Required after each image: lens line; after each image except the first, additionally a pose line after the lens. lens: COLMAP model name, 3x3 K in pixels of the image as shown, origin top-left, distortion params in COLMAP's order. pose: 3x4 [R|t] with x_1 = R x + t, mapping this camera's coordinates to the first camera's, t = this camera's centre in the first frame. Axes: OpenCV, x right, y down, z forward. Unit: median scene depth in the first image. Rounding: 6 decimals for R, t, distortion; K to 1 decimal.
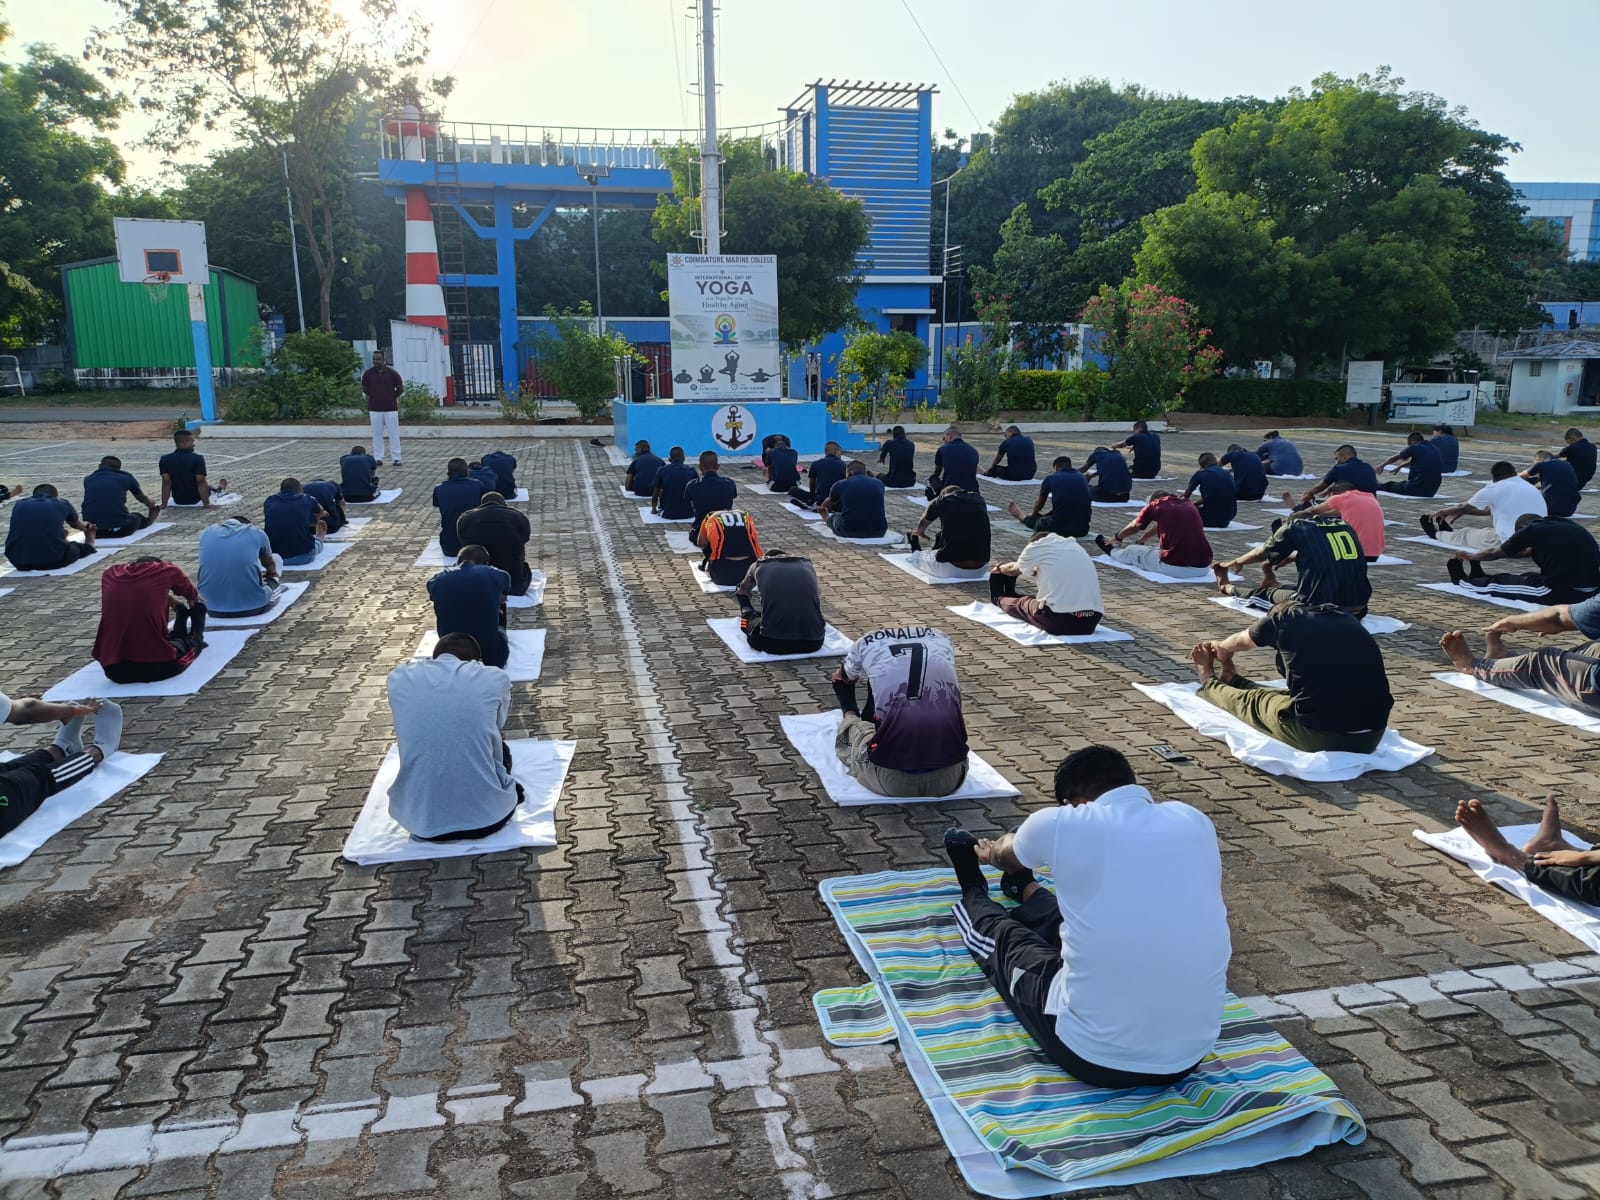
lens RADIAL K [[1185.8, 0, 800.2], [0, 1185.8, 605.8], [0, 0, 1]] dist [0.037650, -0.027992]
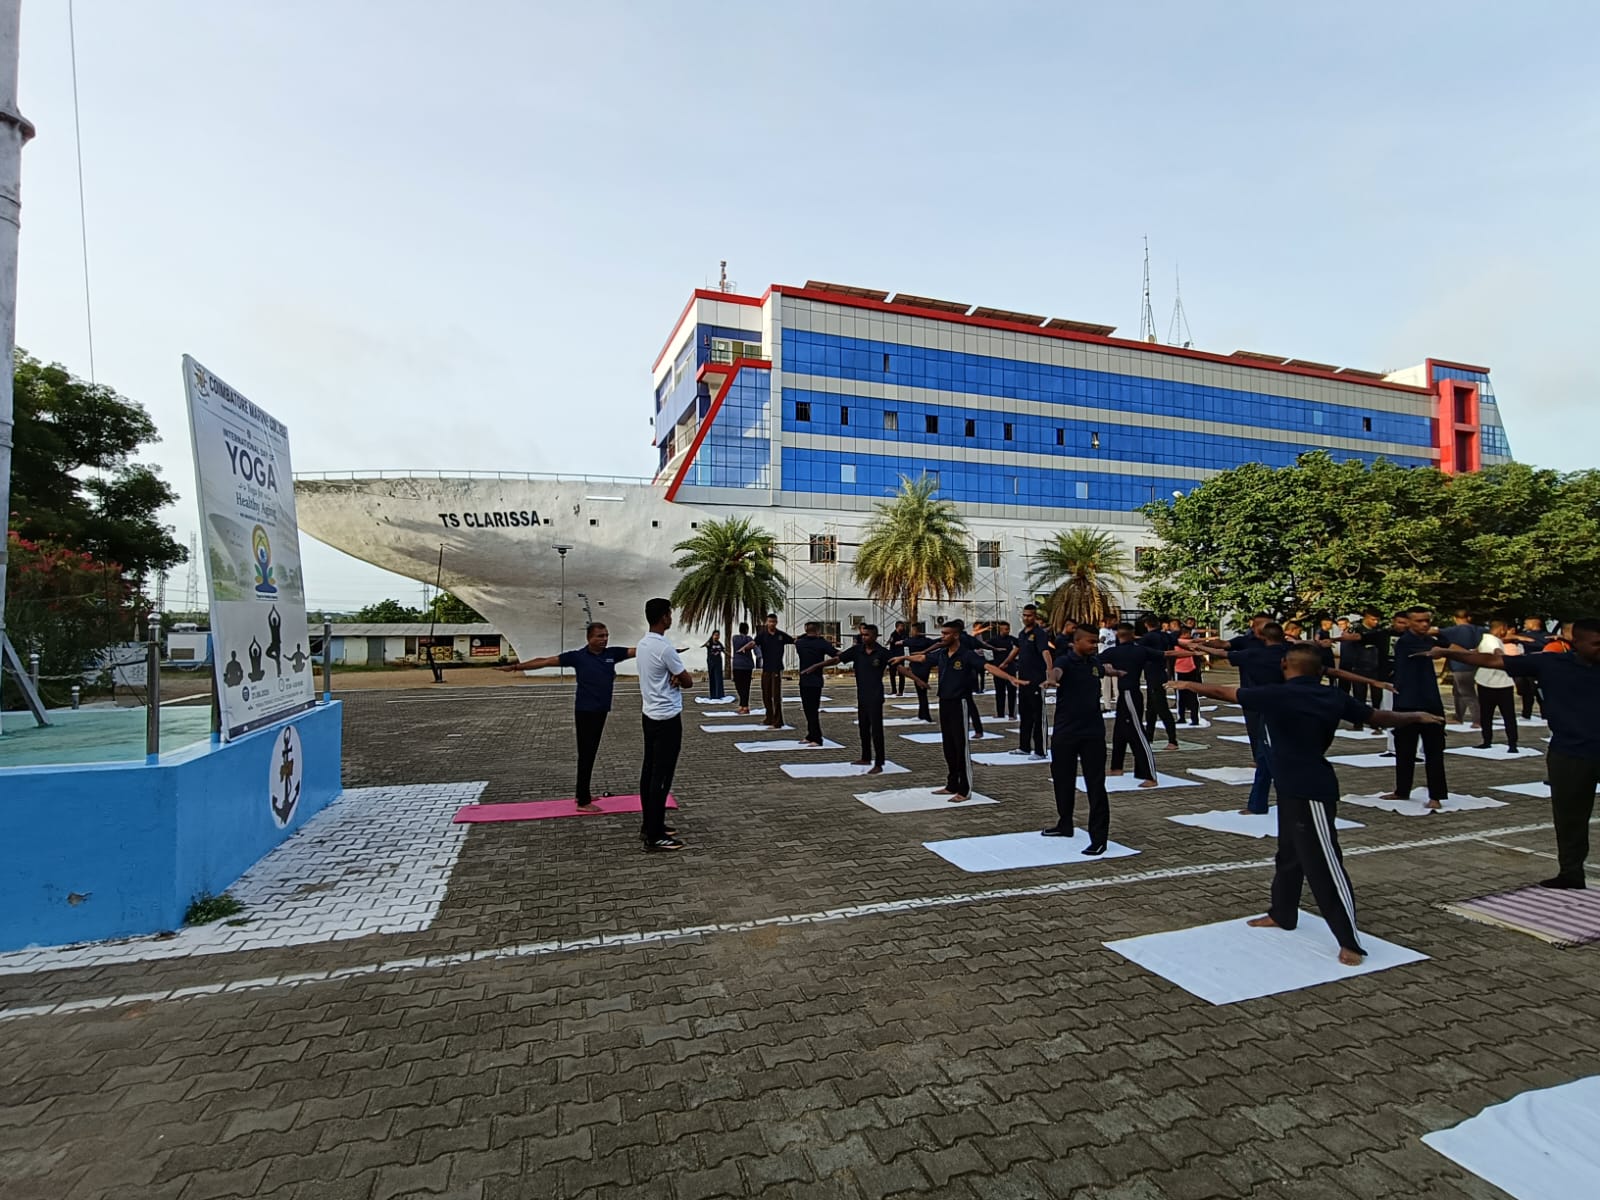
lens RADIAL K [[746.1, 0, 803.0], [0, 746.1, 599.5], [0, 0, 1]] dist [0.002049, -0.001376]
pose [[-0.104041, 0.035966, 0.993923, -0.203857], [0.200382, 0.979611, -0.014473, -0.098049], [-0.974178, 0.197658, -0.109126, 0.472906]]
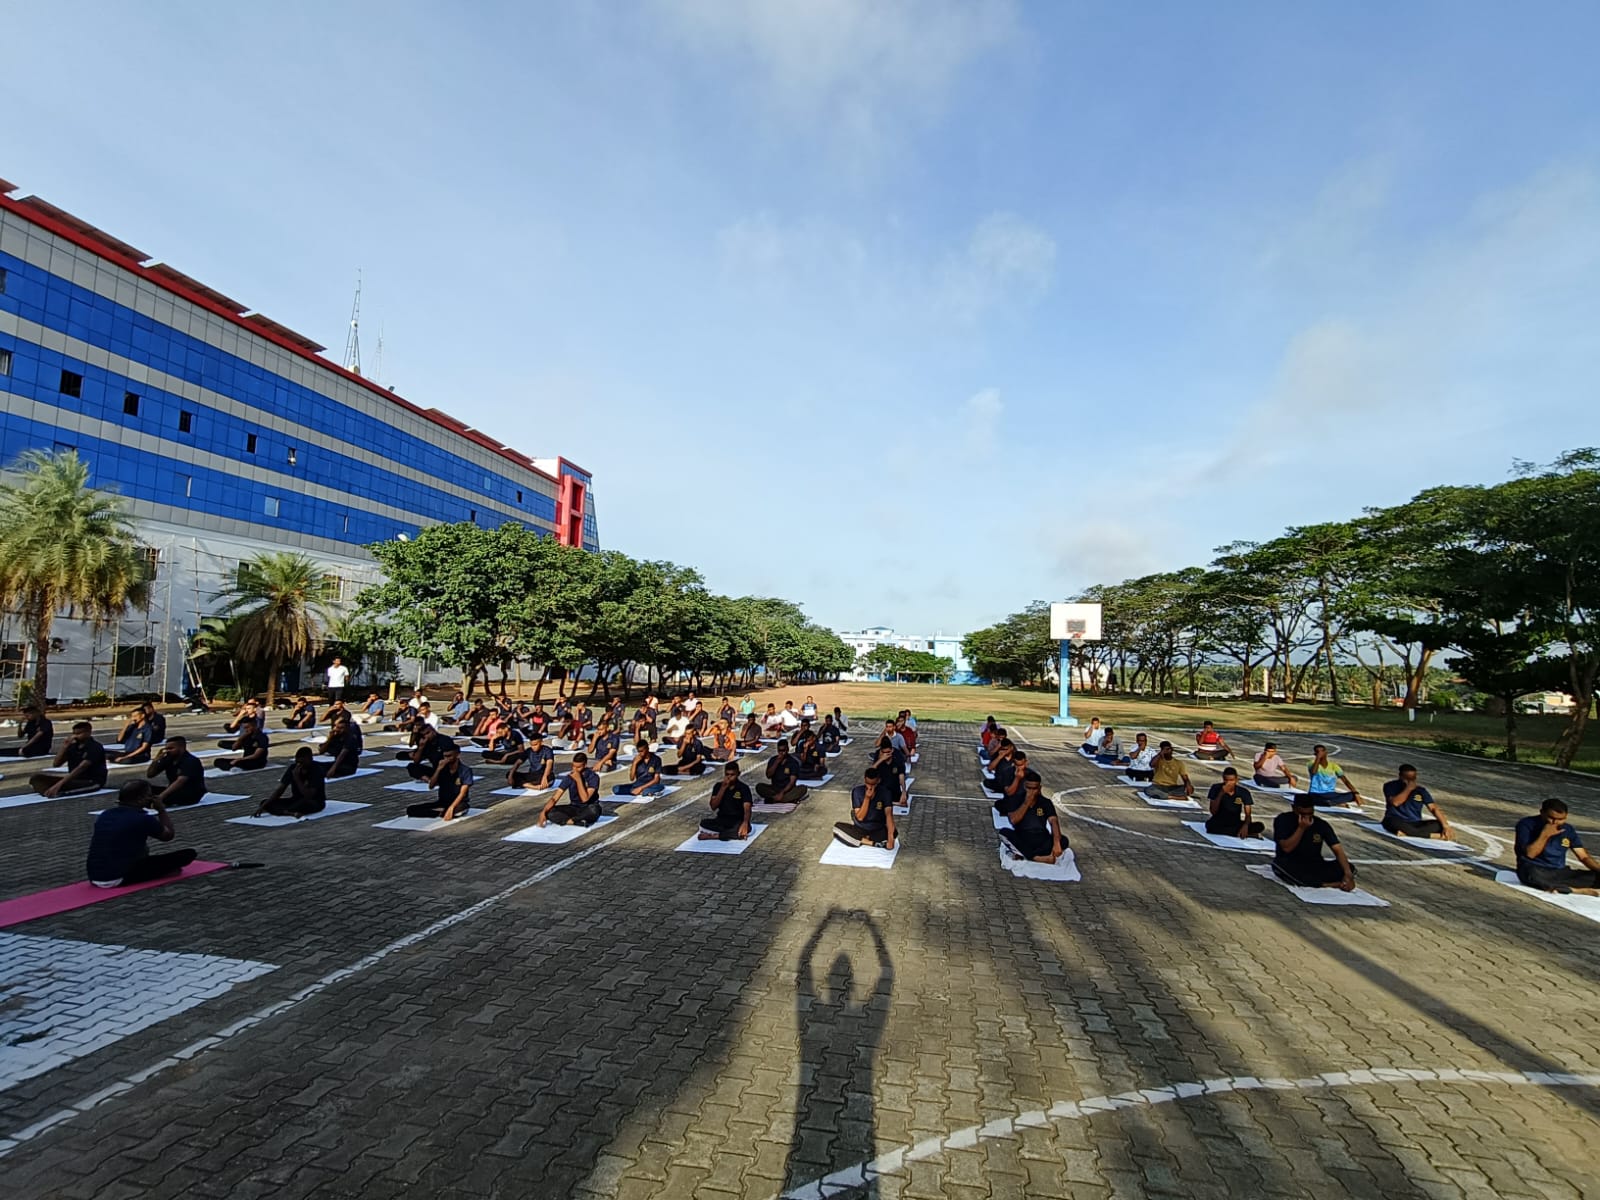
lens RADIAL K [[746.1, 0, 803.4], [0, 746.1, 606.2], [0, 0, 1]] dist [0.002049, -0.001376]
pose [[-0.922442, 0.005576, 0.386095, -0.215552], [0.051648, 0.992693, 0.109057, -0.132556], [-0.382666, 0.120540, -0.915990, 0.601351]]
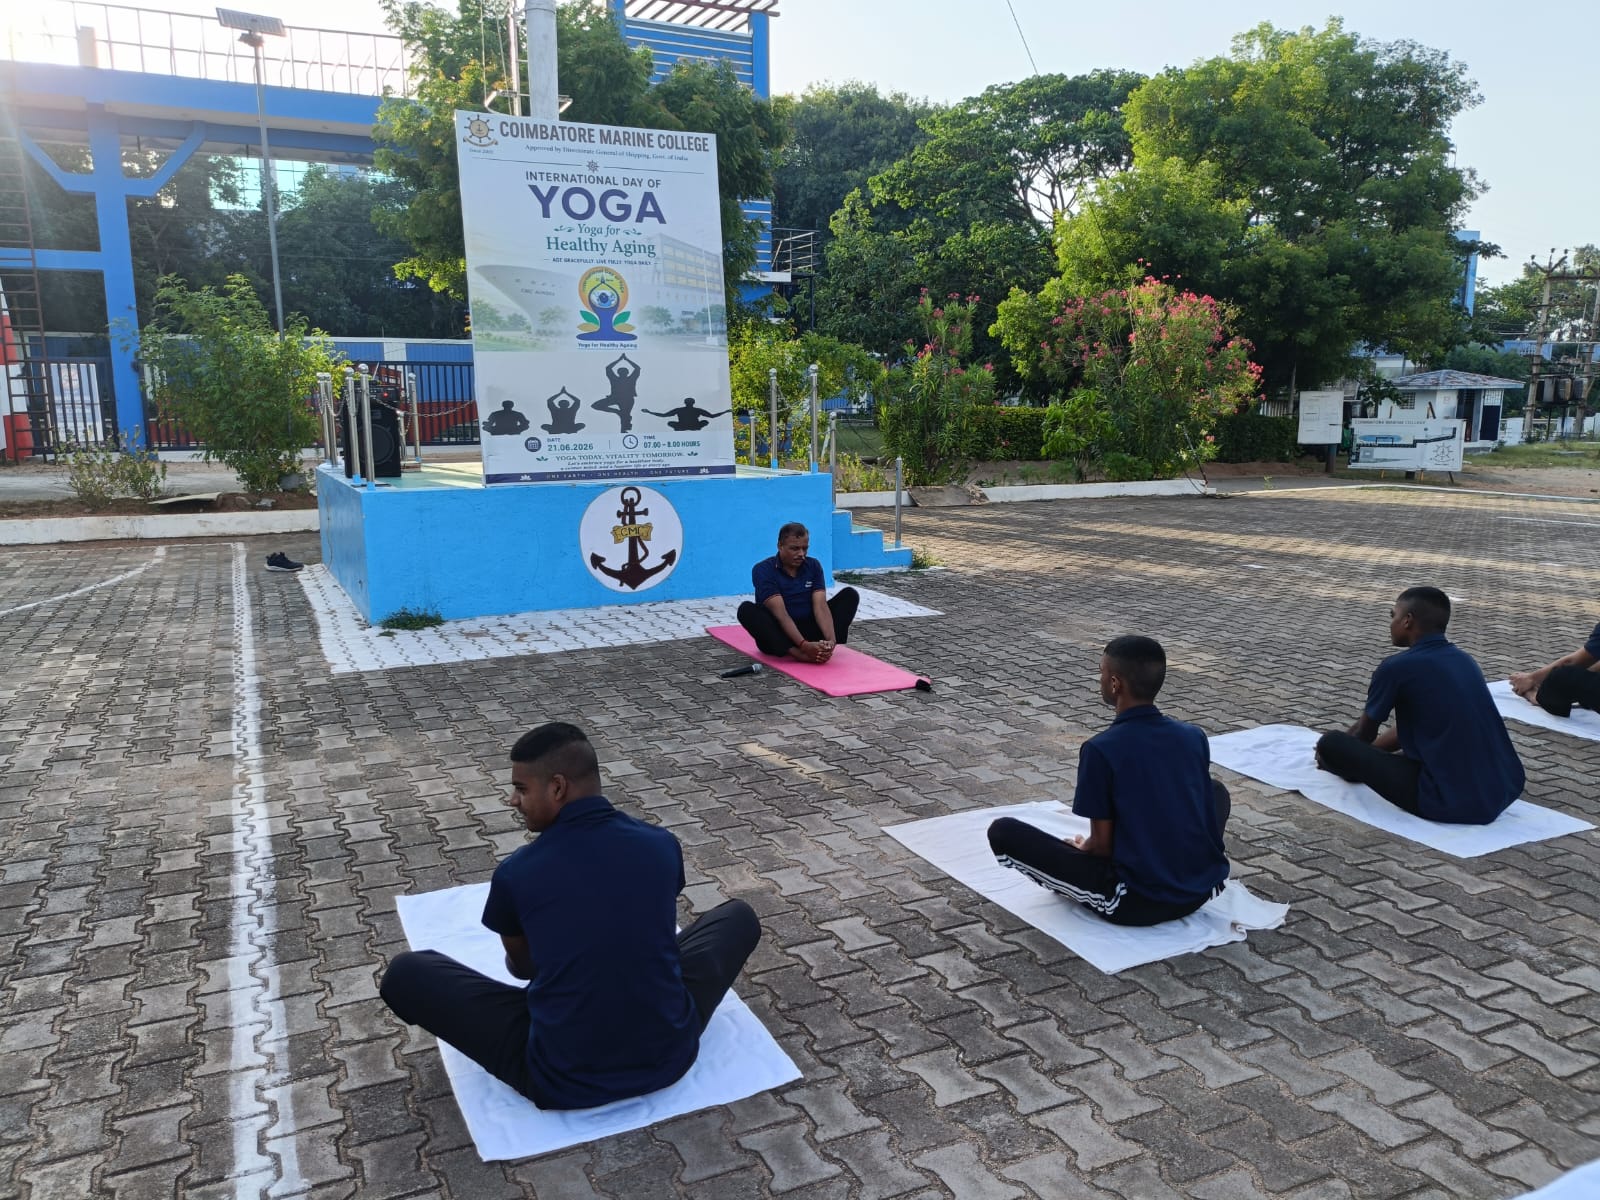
lens RADIAL K [[1185.8, 0, 778.6], [0, 1185.8, 613.2], [0, 0, 1]] dist [0.037650, -0.027992]
pose [[0.975400, -0.041910, 0.216423, -0.055482], [0.046695, 0.998764, -0.017043, -0.064982], [-0.215441, 0.026729, 0.976151, 0.329982]]
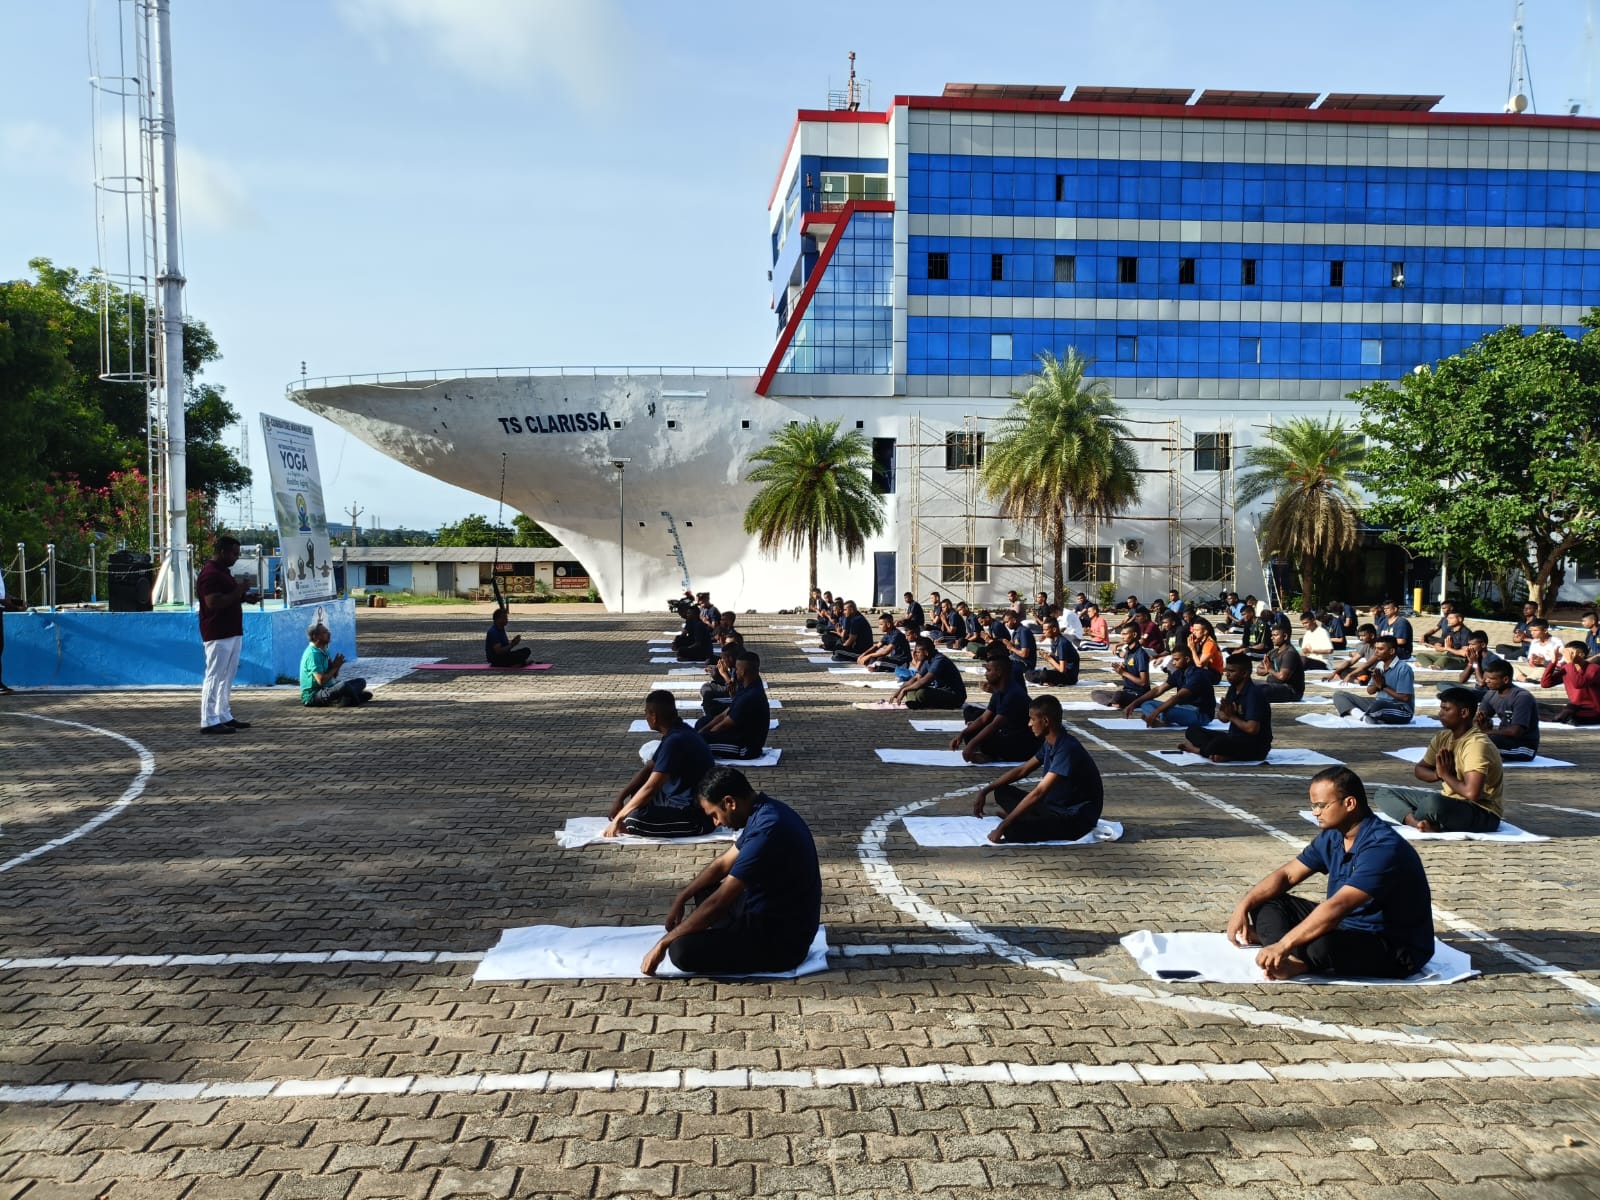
lens RADIAL K [[1185.8, 0, 803.5], [0, 1185.8, 614.2], [0, 0, 1]] dist [0.037650, -0.027992]
pose [[0.145794, -0.051317, 0.987983, -0.455858], [0.194266, 0.980696, 0.022271, -0.067094], [-0.970054, 0.188684, 0.152949, 0.319675]]
